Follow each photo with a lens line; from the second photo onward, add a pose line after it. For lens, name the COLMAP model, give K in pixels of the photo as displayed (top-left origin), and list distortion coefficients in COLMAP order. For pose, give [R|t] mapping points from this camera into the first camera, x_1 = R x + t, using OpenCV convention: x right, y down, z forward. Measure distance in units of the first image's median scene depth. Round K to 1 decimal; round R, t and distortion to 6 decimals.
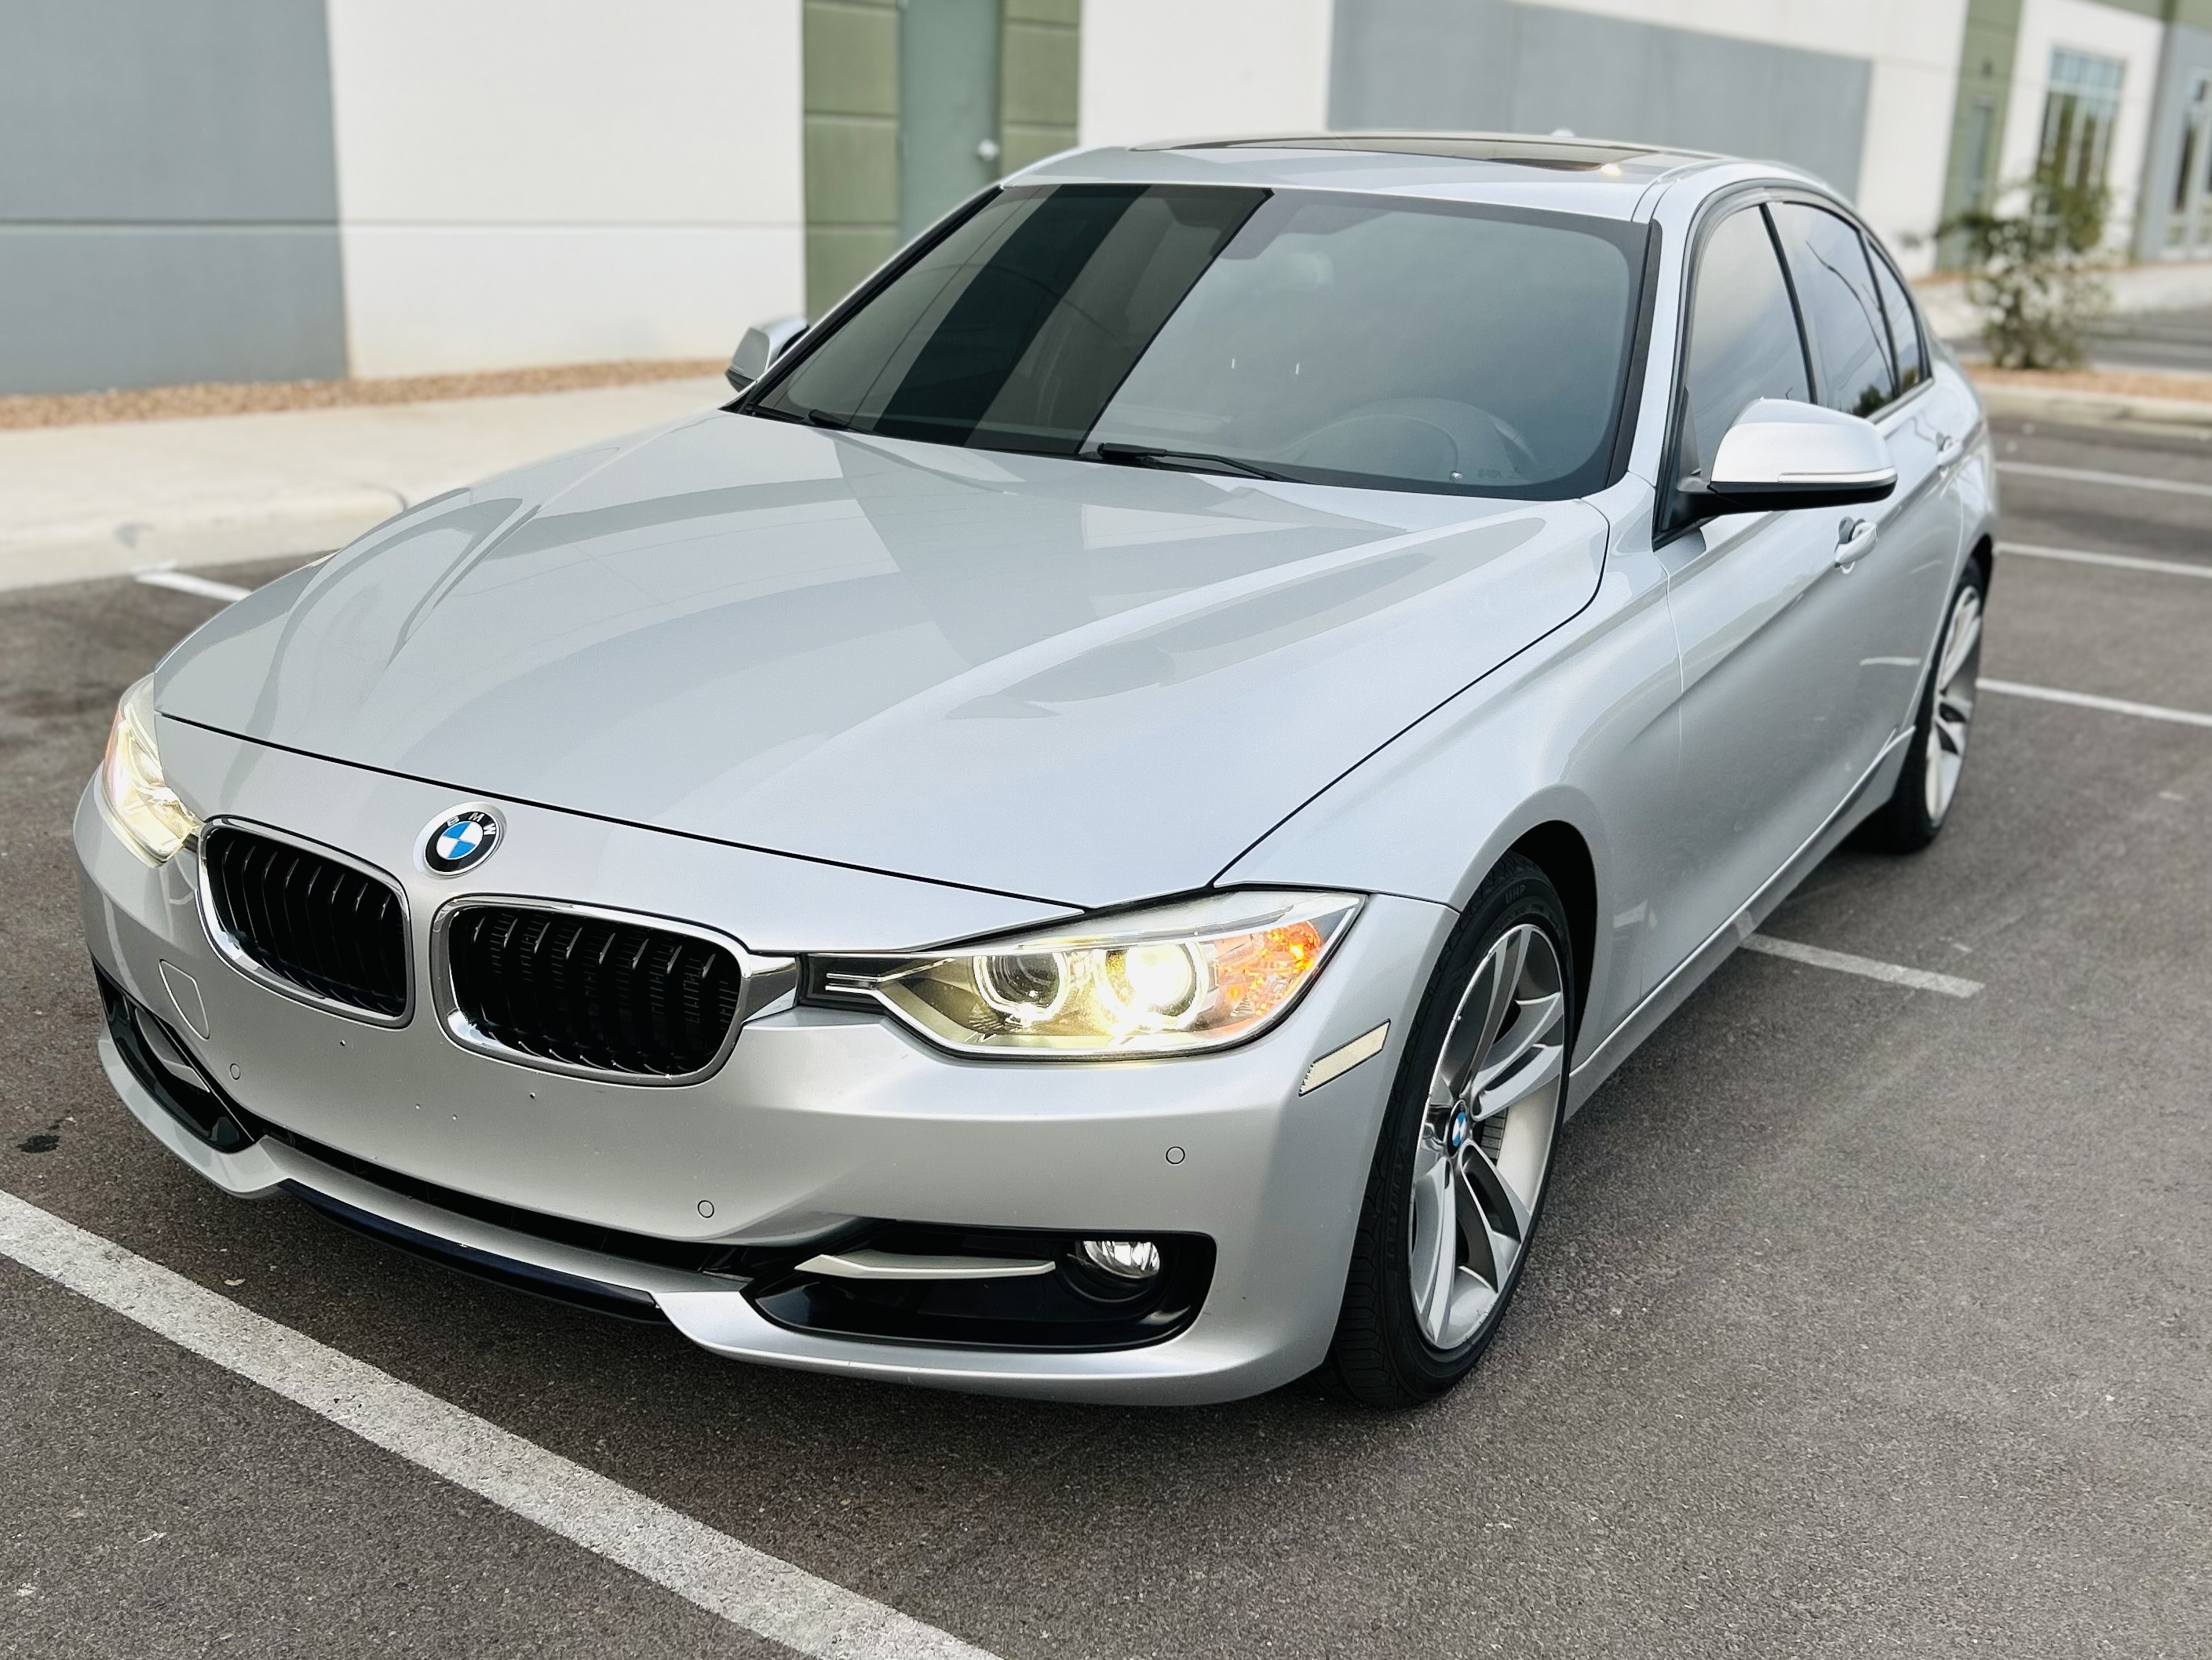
lens RADIAL K [[2354.7, 0, 1110.4], [0, 2354.7, 883.1], [0, 0, 1]] dist [0.150517, -0.405809]
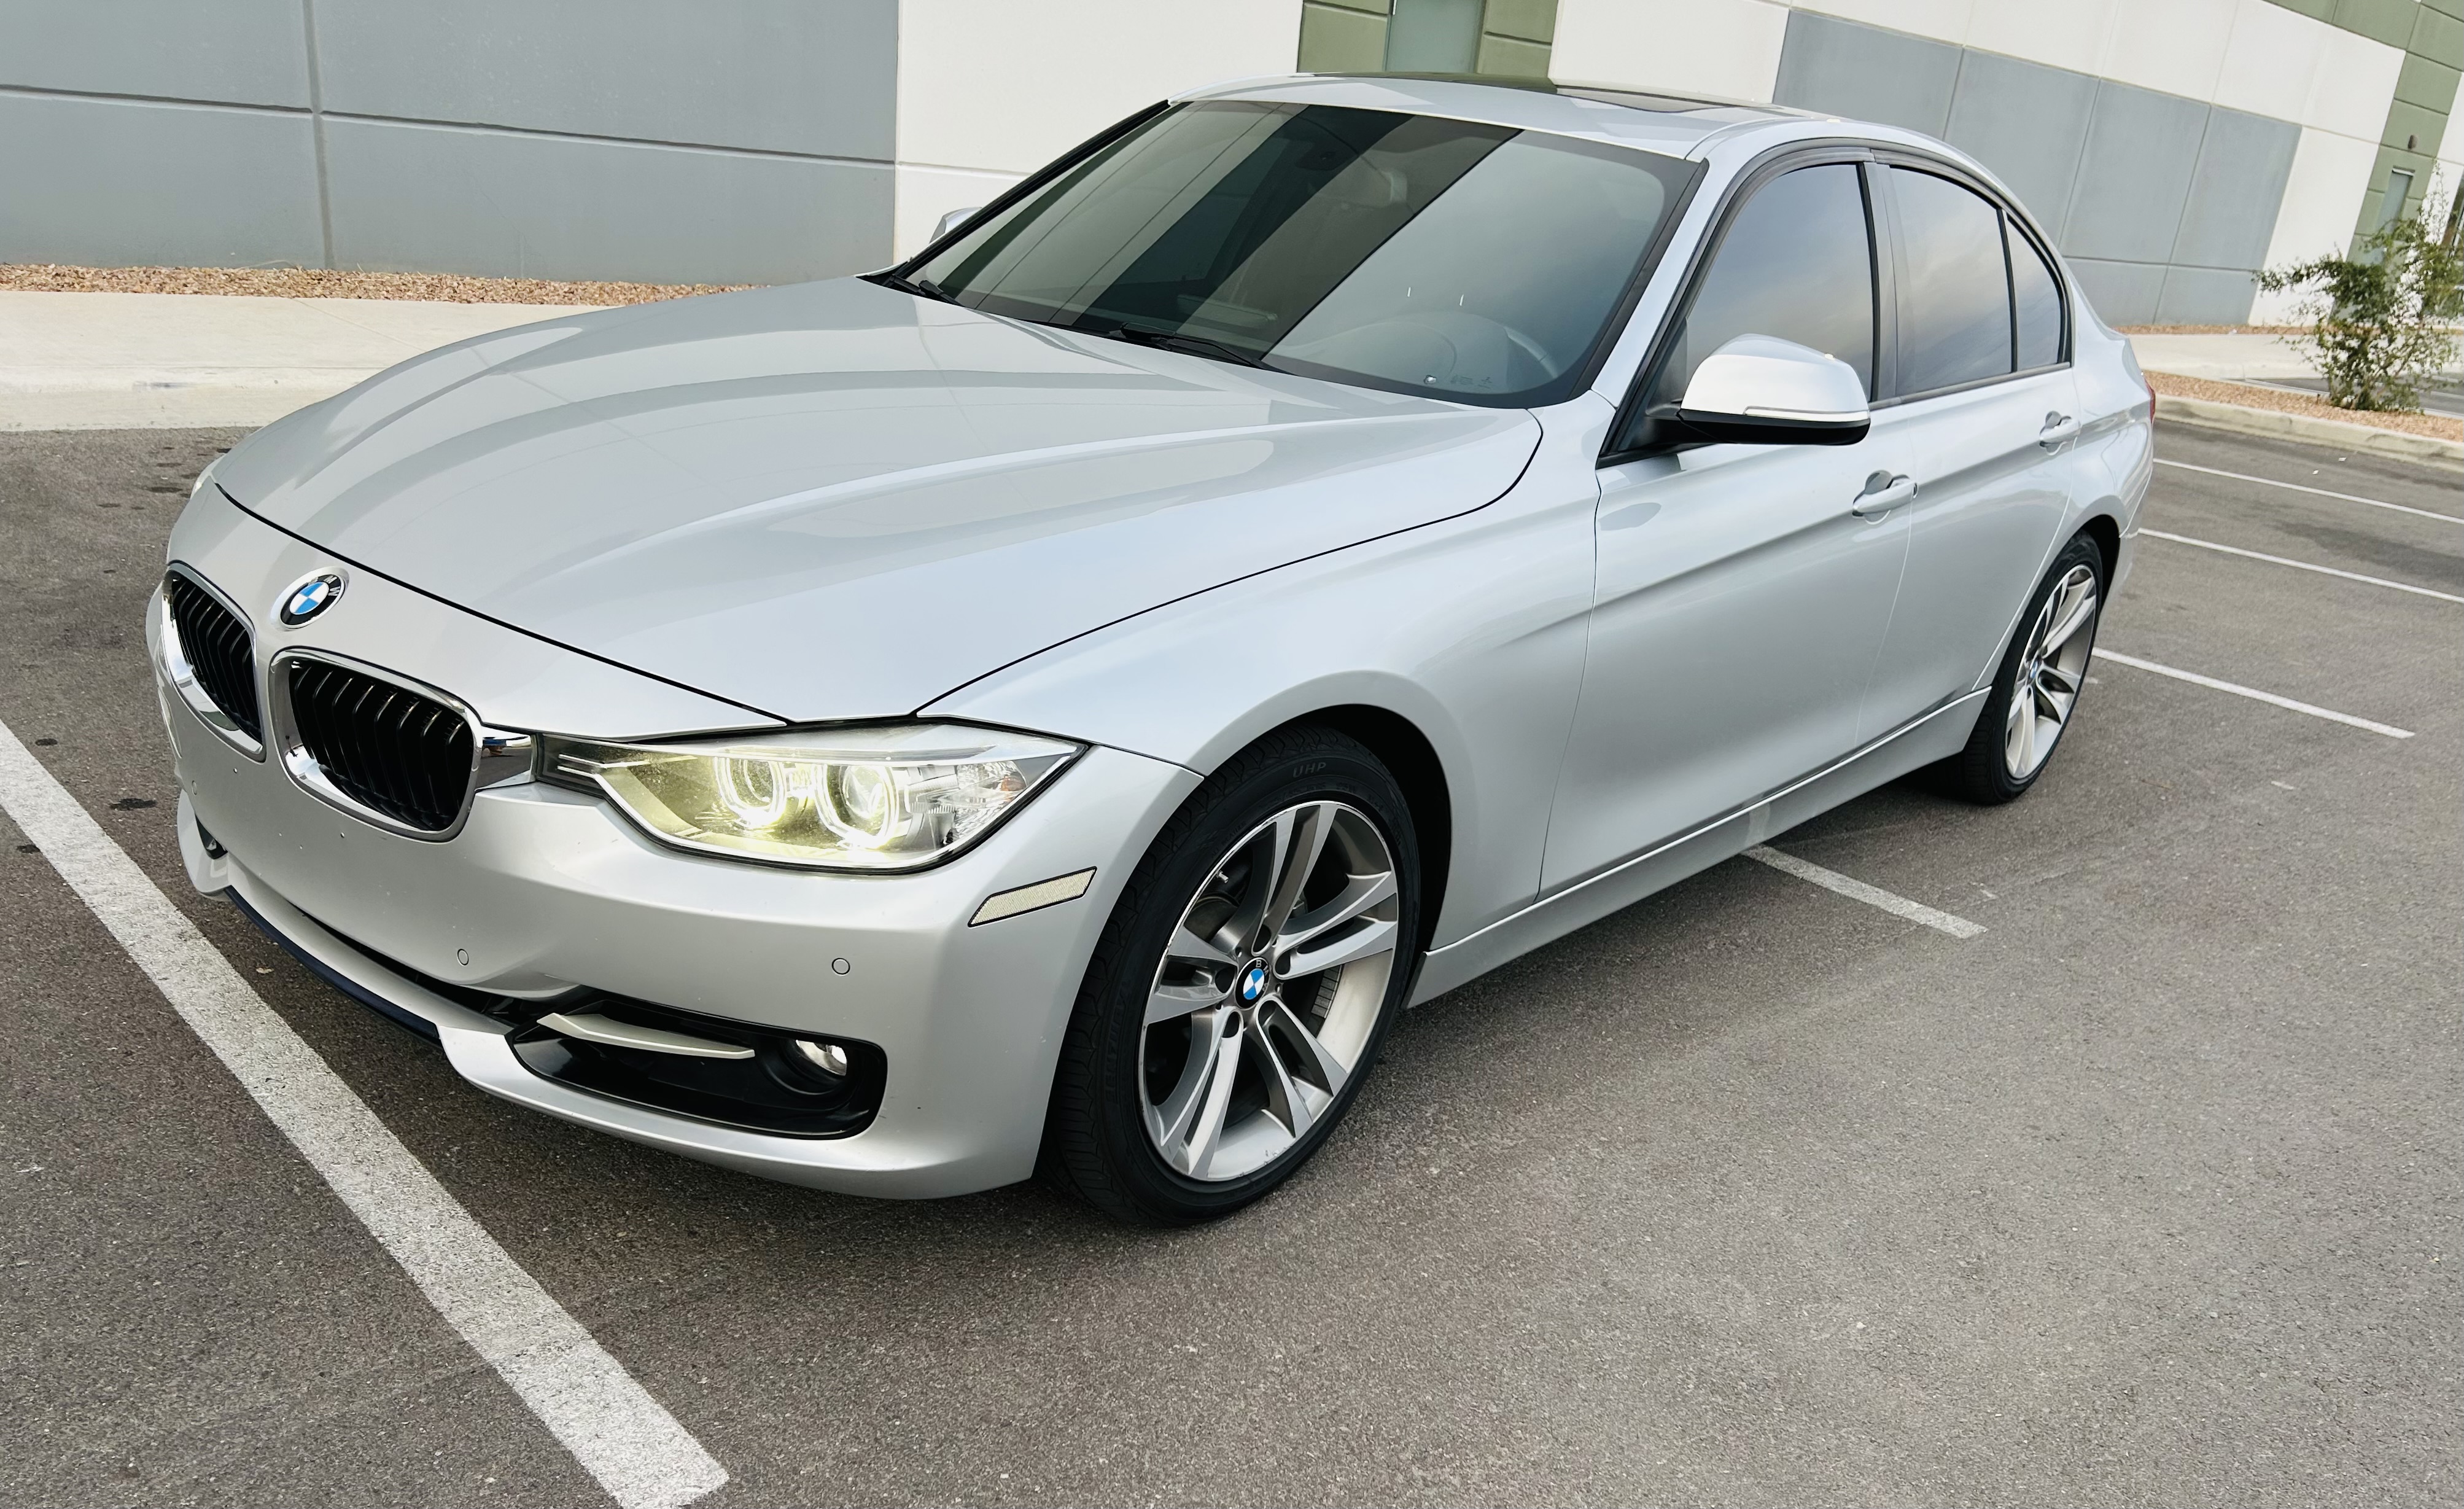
lens RADIAL K [[1850.5, 0, 1260.0], [0, 1850.5, 926.2], [0, 0, 1]] dist [0.060292, -0.075894]
pose [[0.978869, 0.131965, -0.156207, 0.303265], [-0.117614, 0.988228, 0.097836, -0.004381], [0.167279, -0.077396, 0.982867, 0.198879]]
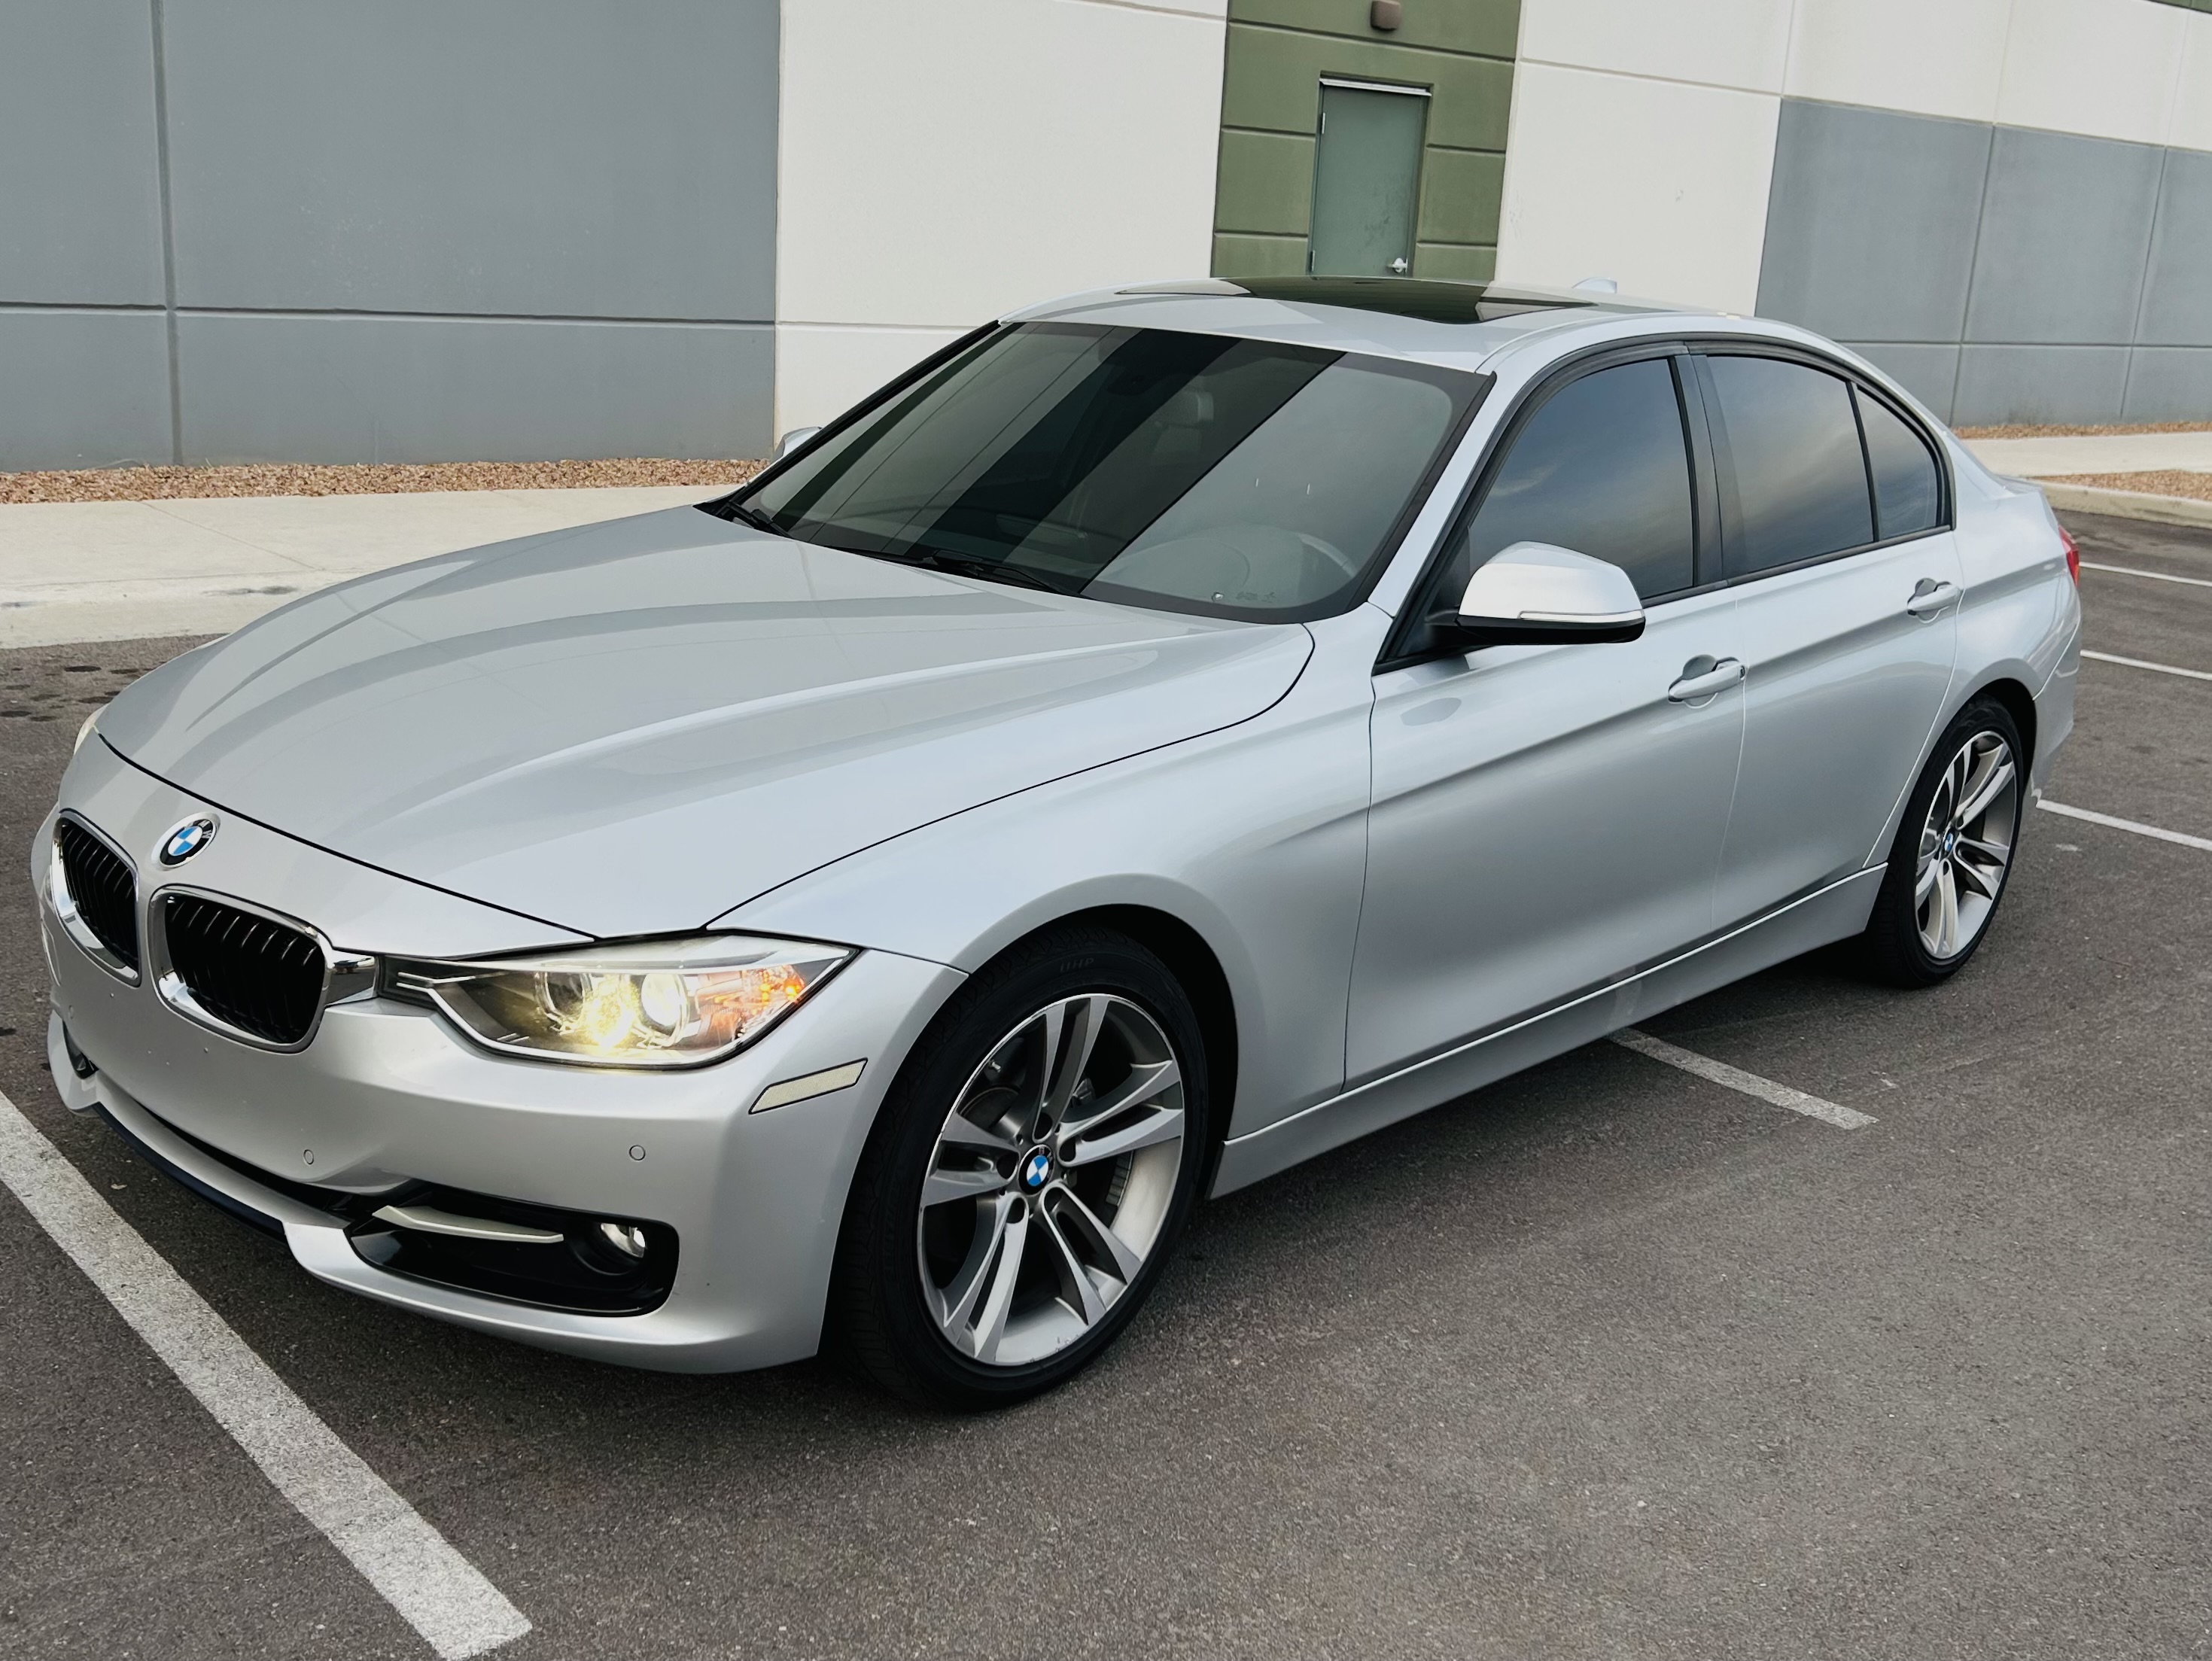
lens RADIAL K [[2260.4, 0, 1079.3], [0, 2260.4, 836.6], [0, 0, 1]] dist [0.081909, -0.154951]
pose [[0.967447, 0.079983, -0.240103, 0.450500], [-0.091376, 0.995141, -0.036680, -0.018433], [0.236002, 0.057426, 0.970054, -0.050685]]
